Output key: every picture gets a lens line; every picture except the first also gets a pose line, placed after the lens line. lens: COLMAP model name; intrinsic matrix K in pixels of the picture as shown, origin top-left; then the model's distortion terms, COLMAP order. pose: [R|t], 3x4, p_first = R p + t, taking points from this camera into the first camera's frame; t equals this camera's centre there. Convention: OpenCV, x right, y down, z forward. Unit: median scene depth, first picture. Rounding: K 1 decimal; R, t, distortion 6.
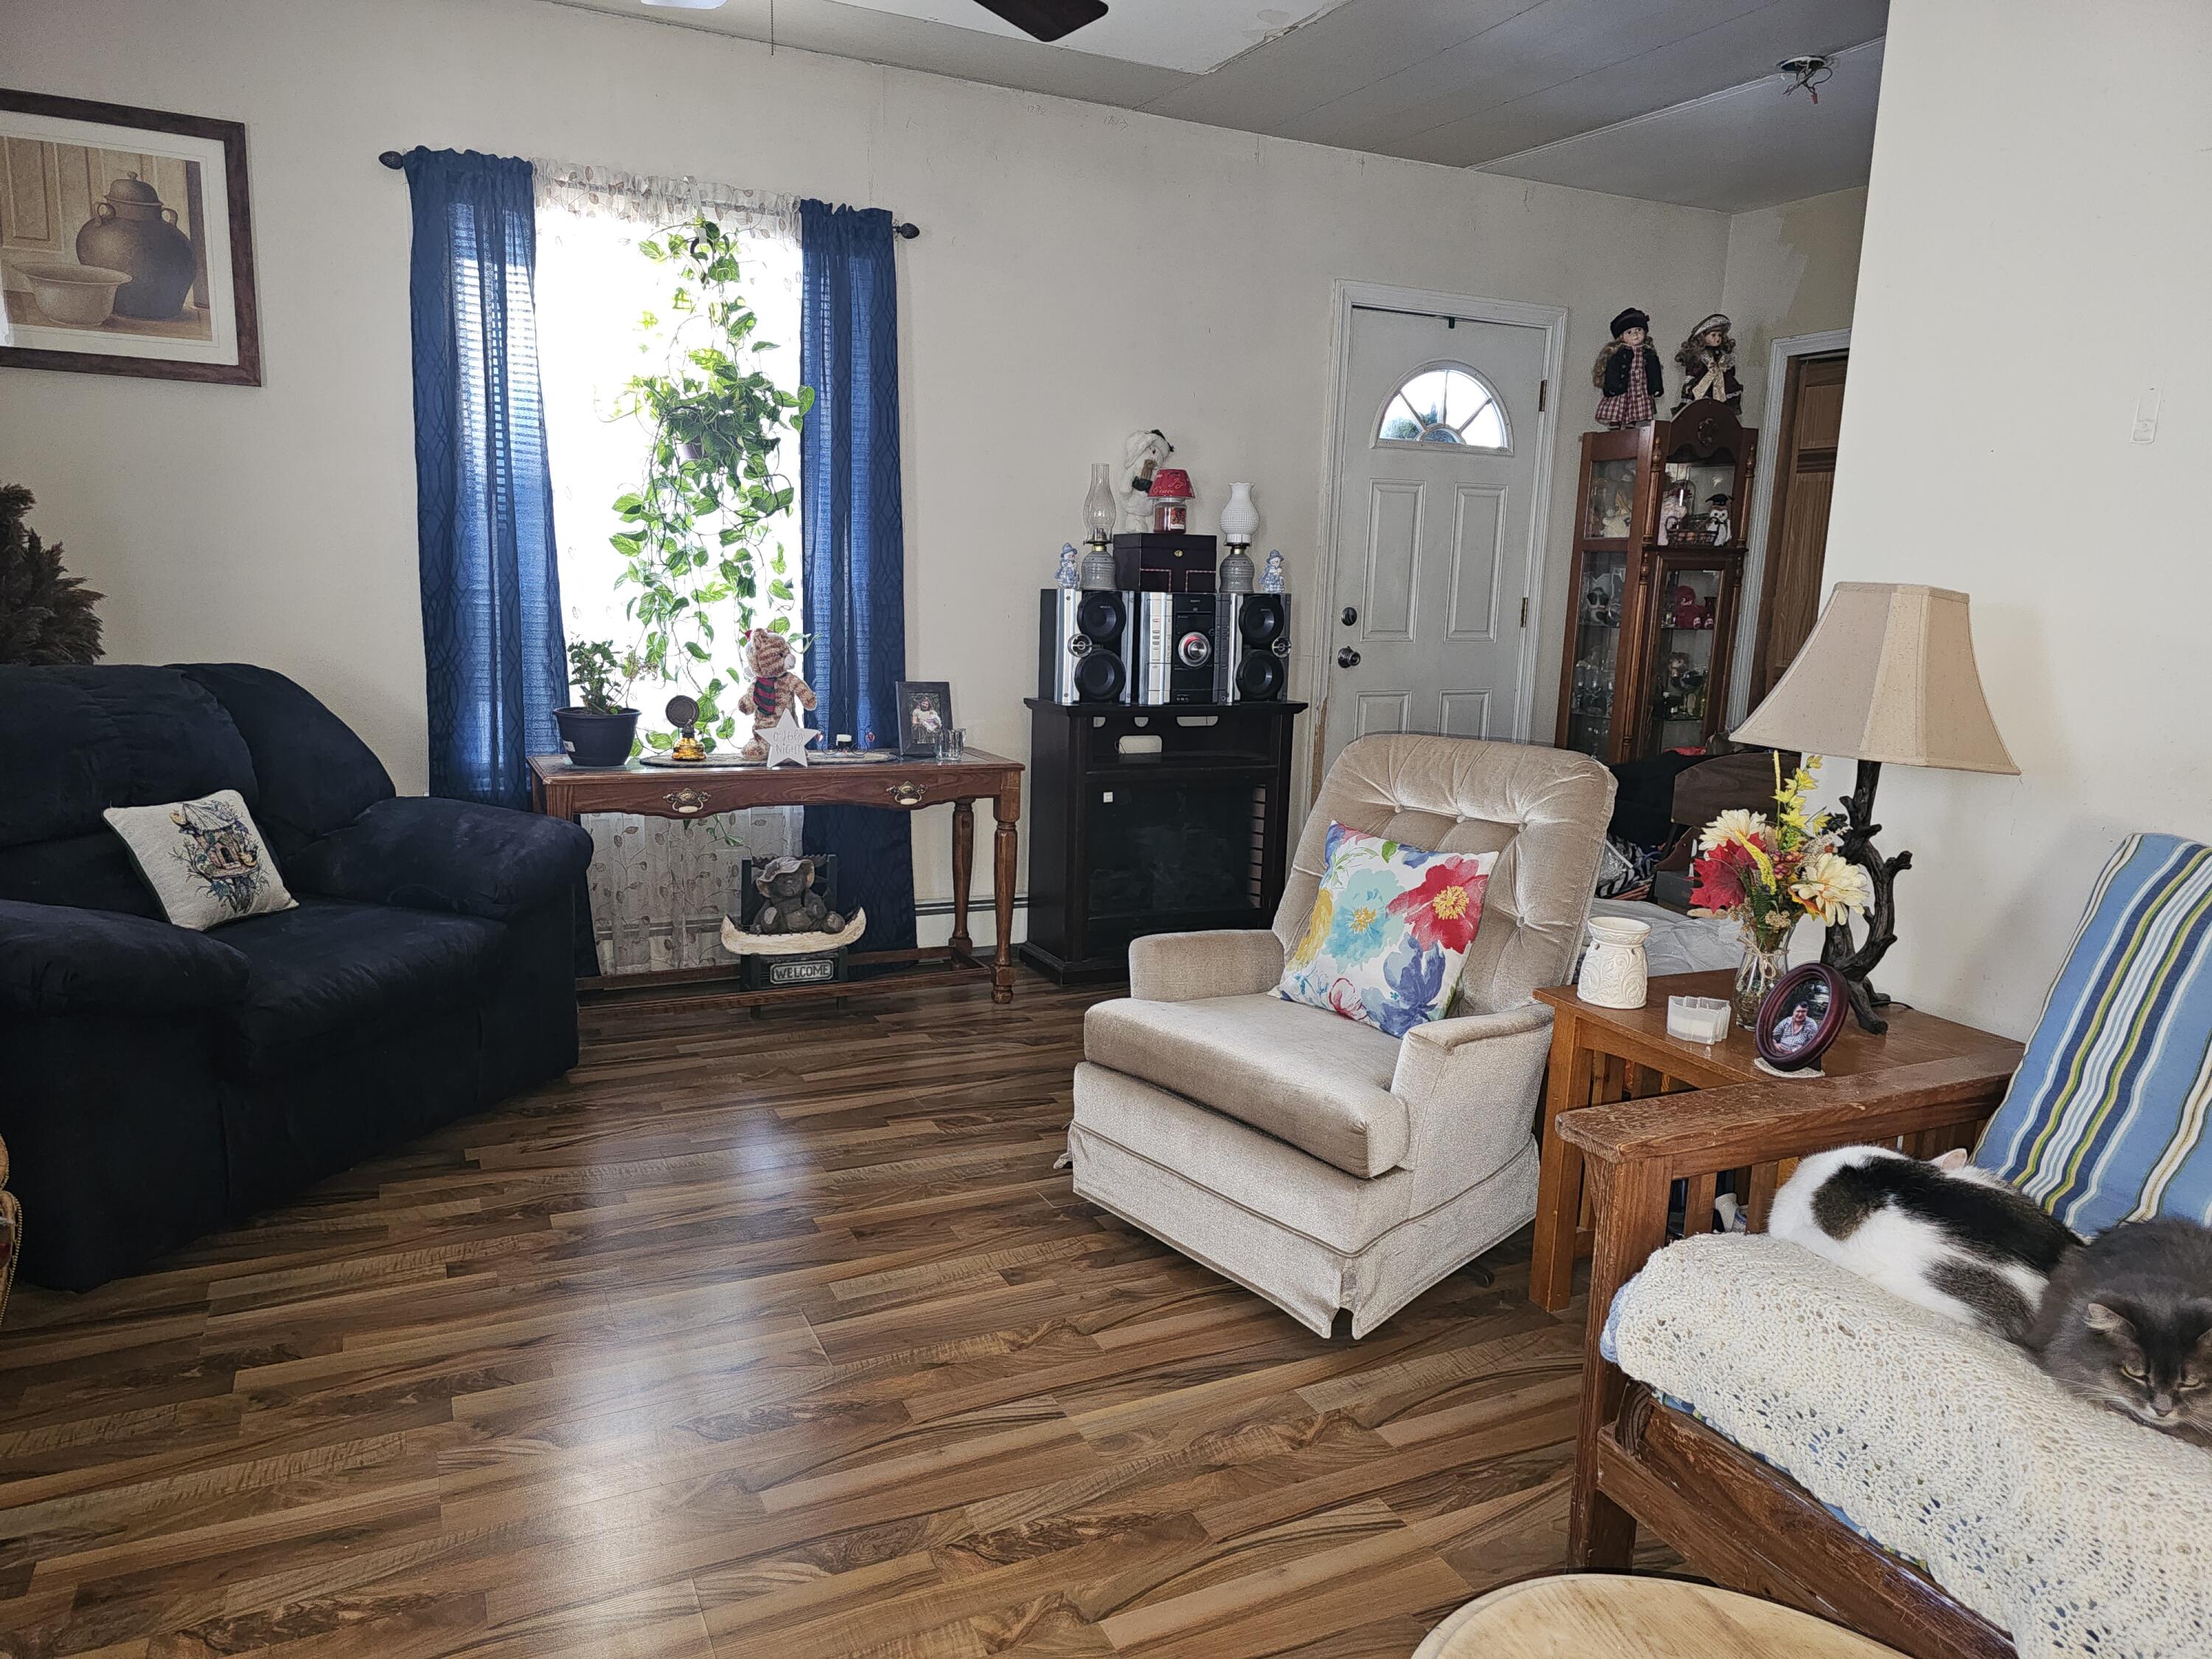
lens RADIAL K [[1474.0, 0, 1105.8], [0, 1474.0, 856.6], [0, 0, 1]] dist [0.085902, -0.068939]
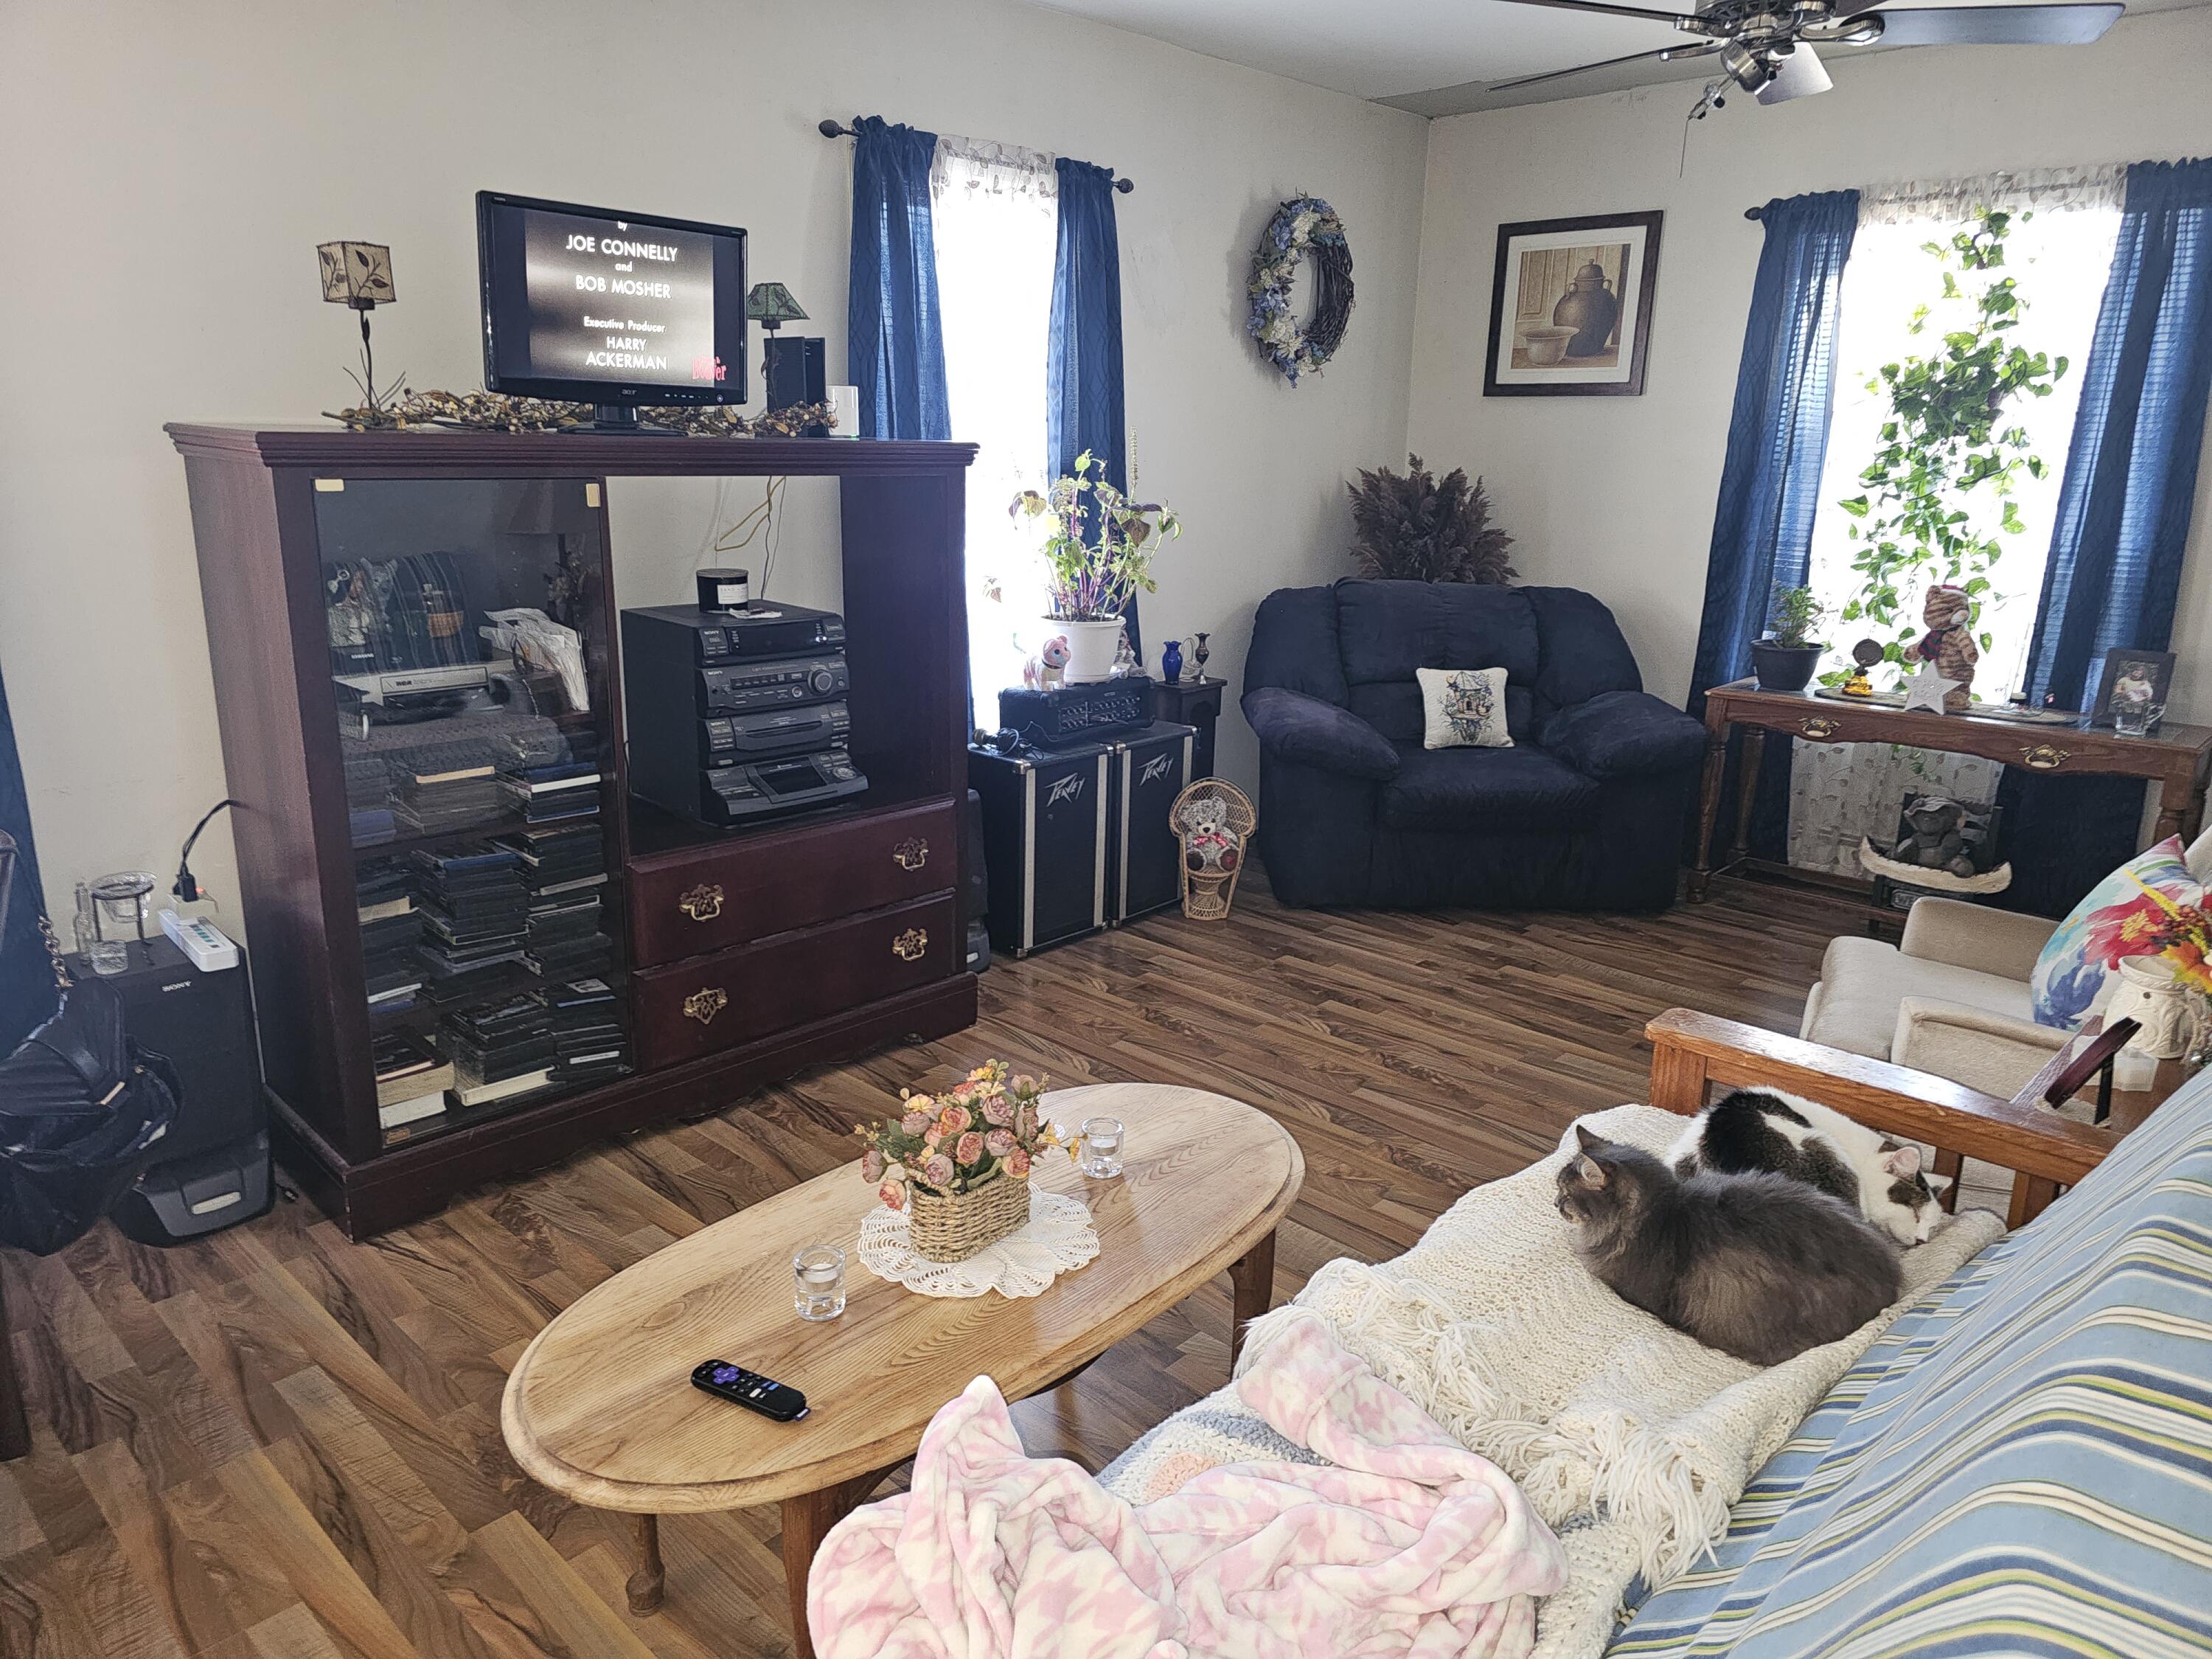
lens RADIAL K [[1474.0, 0, 1105.8], [0, 1474.0, 856.6], [0, 0, 1]] dist [0.085902, -0.068939]
pose [[0.373102, 0.234775, -0.897595, 0.635006], [-0.182972, 0.967073, 0.176892, -0.046690], [0.909569, 0.098236, 0.403774, 0.006619]]
